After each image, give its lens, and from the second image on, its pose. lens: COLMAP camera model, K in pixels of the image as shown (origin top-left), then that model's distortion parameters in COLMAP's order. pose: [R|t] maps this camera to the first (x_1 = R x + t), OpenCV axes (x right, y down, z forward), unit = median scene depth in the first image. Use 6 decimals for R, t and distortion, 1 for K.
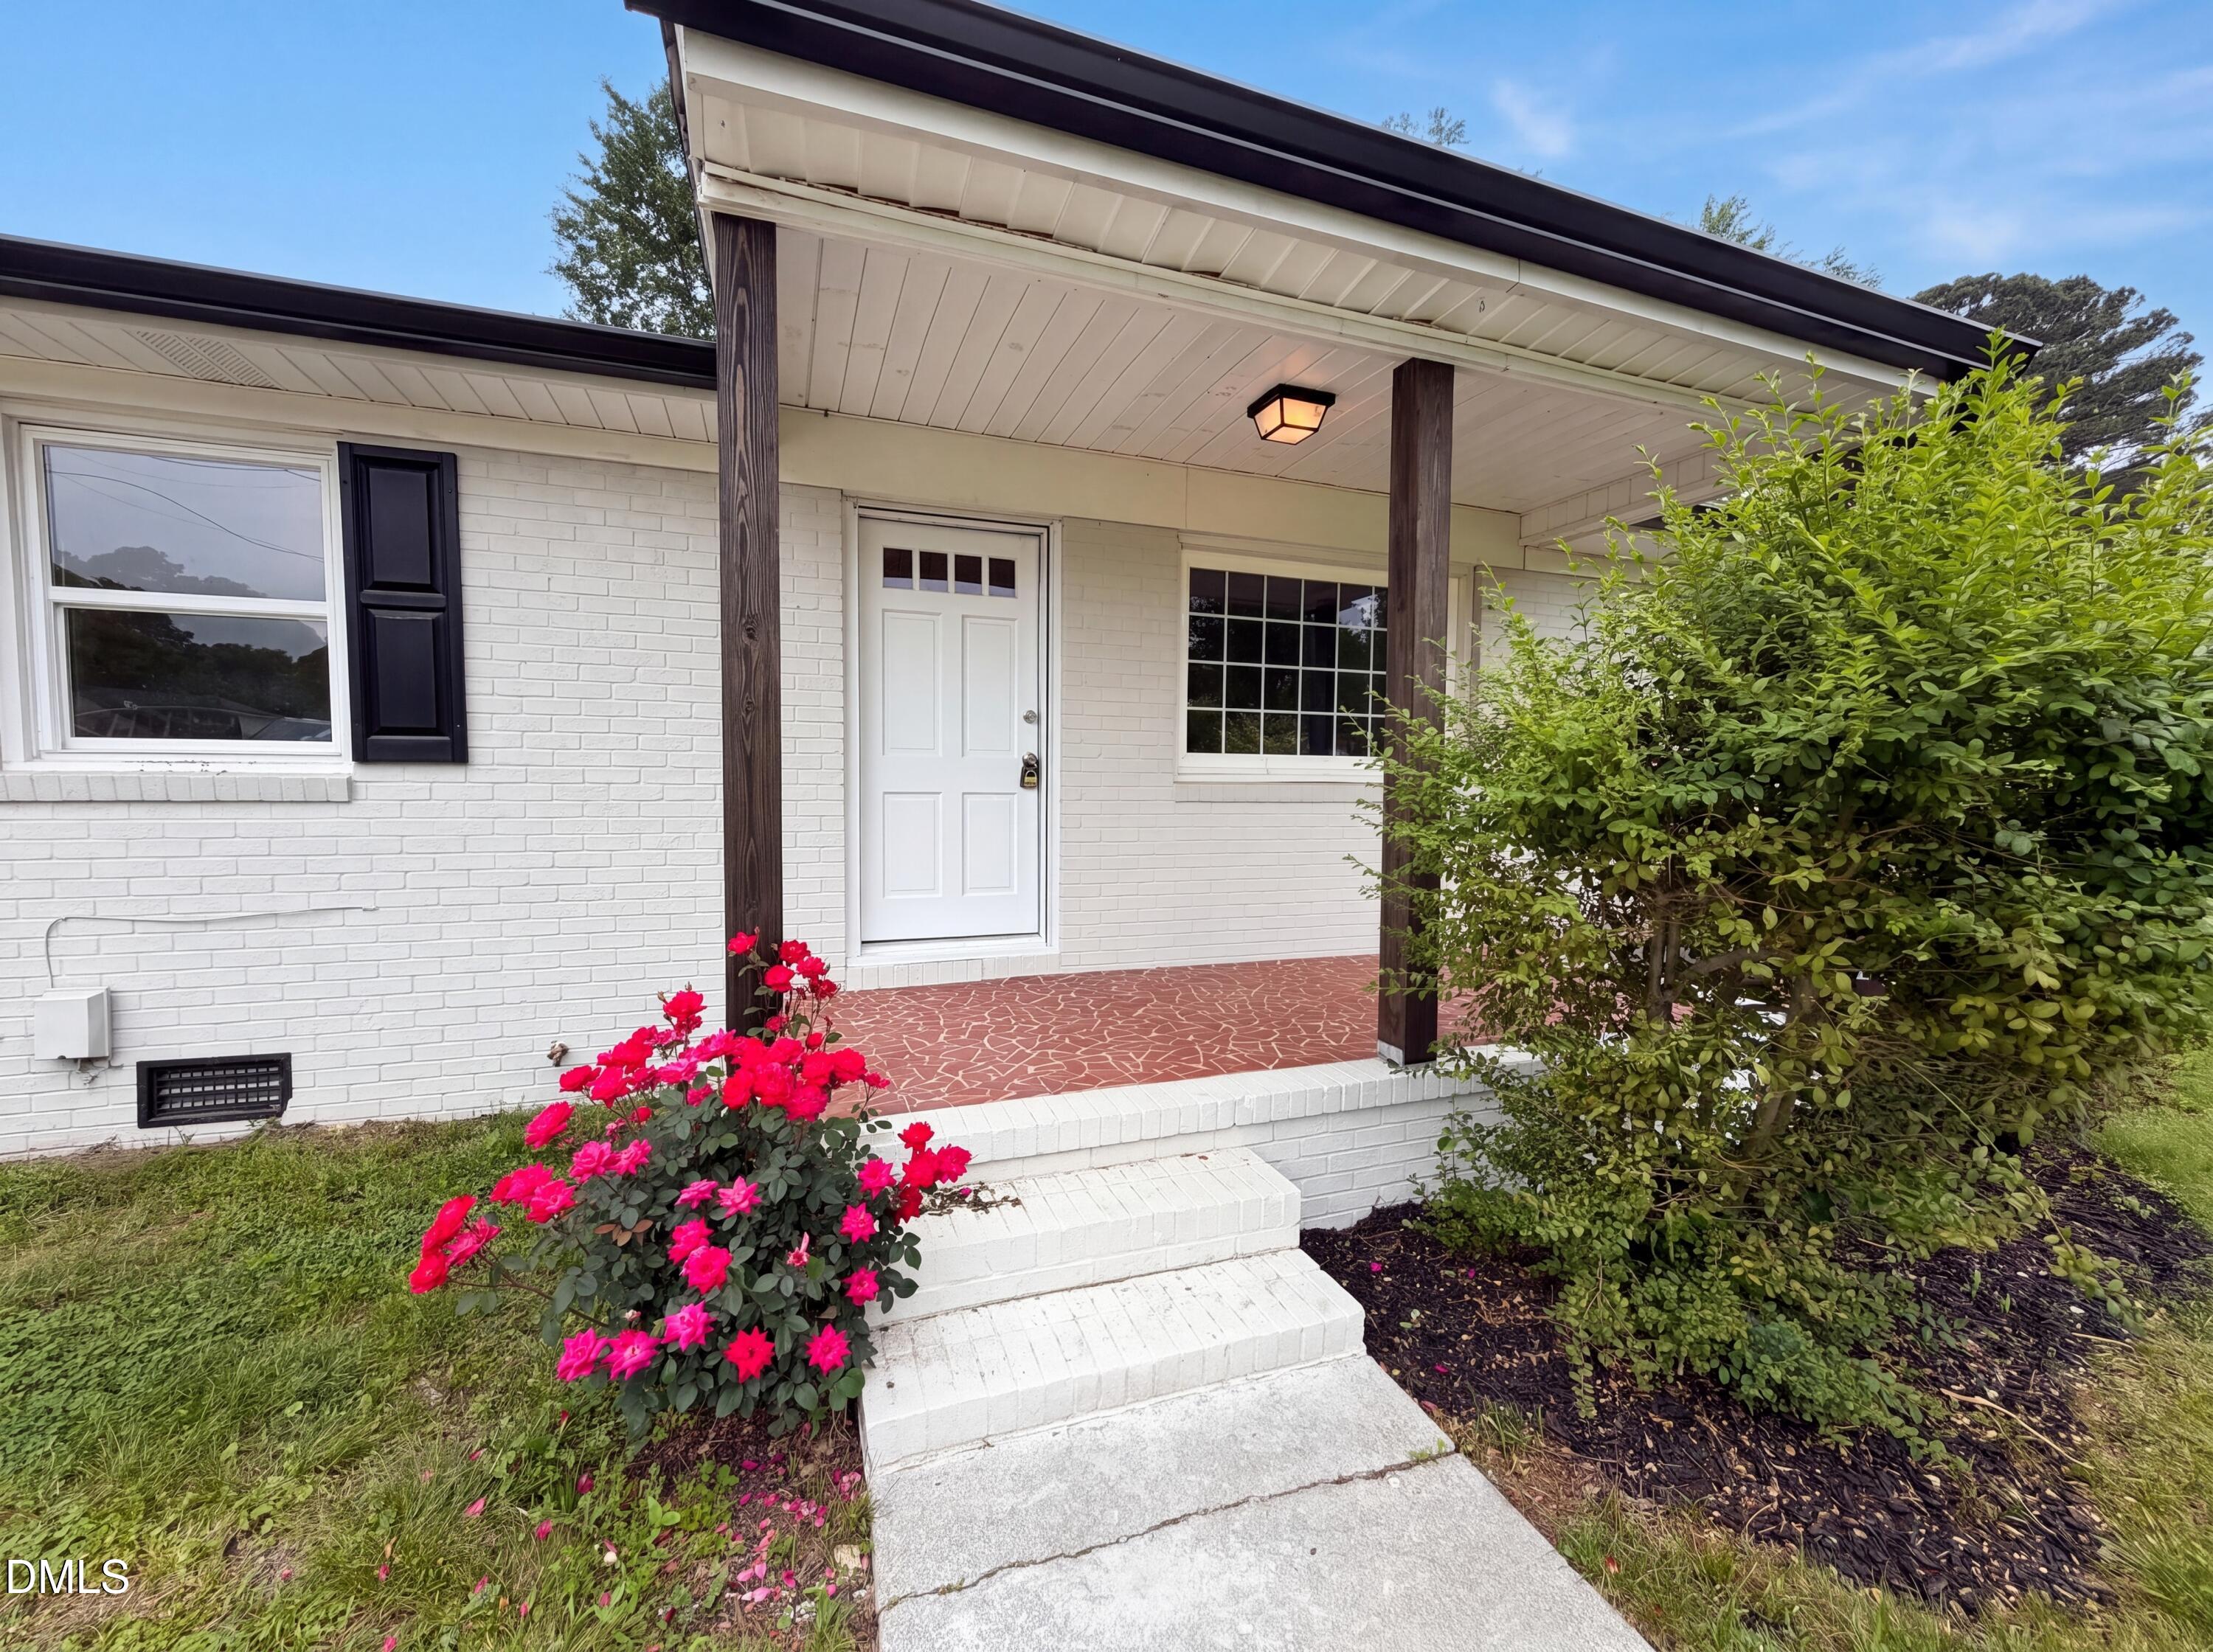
lens RADIAL K [[879.0, 0, 1098.9], [0, 879.0, 825.7], [0, 0, 1]] dist [-0.002293, -0.000262]
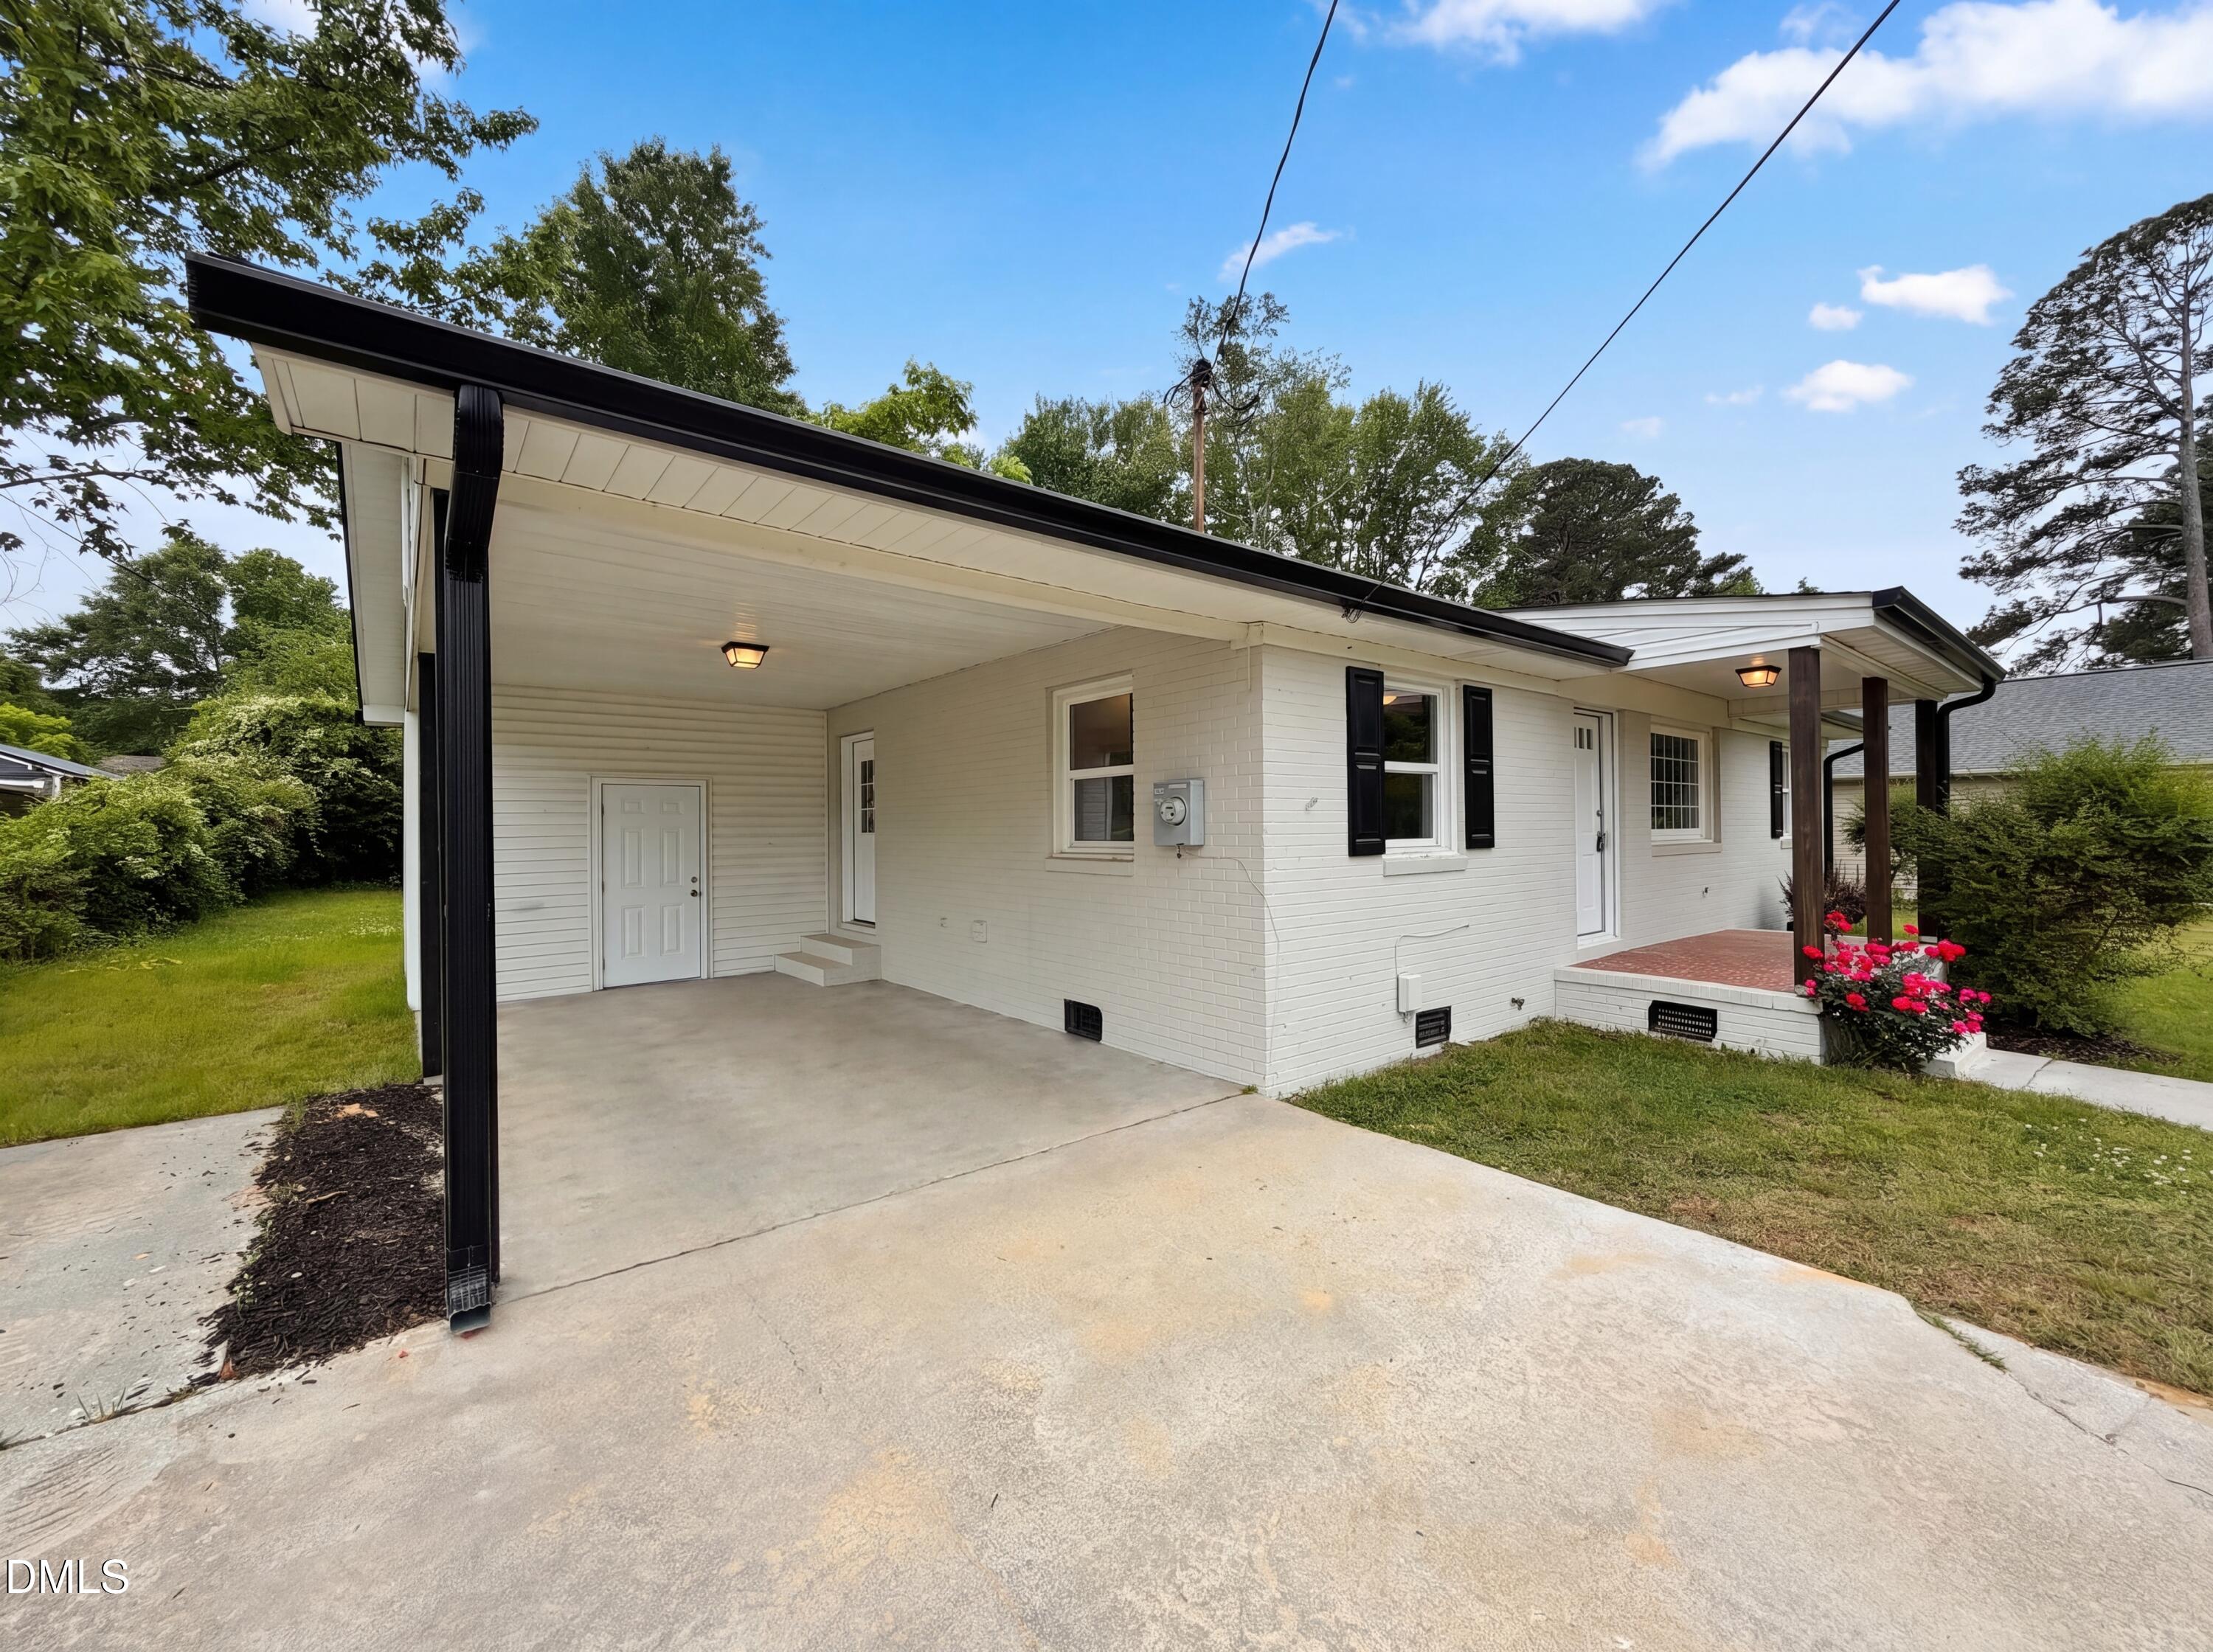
lens RADIAL K [[879.0, 0, 1101.5], [0, 879.0, 827.1], [0, 0, 1]] dist [-0.002293, -0.000262]
pose [[0.945097, -0.021218, 0.326099, -2.194341], [0.037745, 0.998299, -0.044436, -0.064913], [-0.324601, 0.054305, 0.944291, -0.541812]]
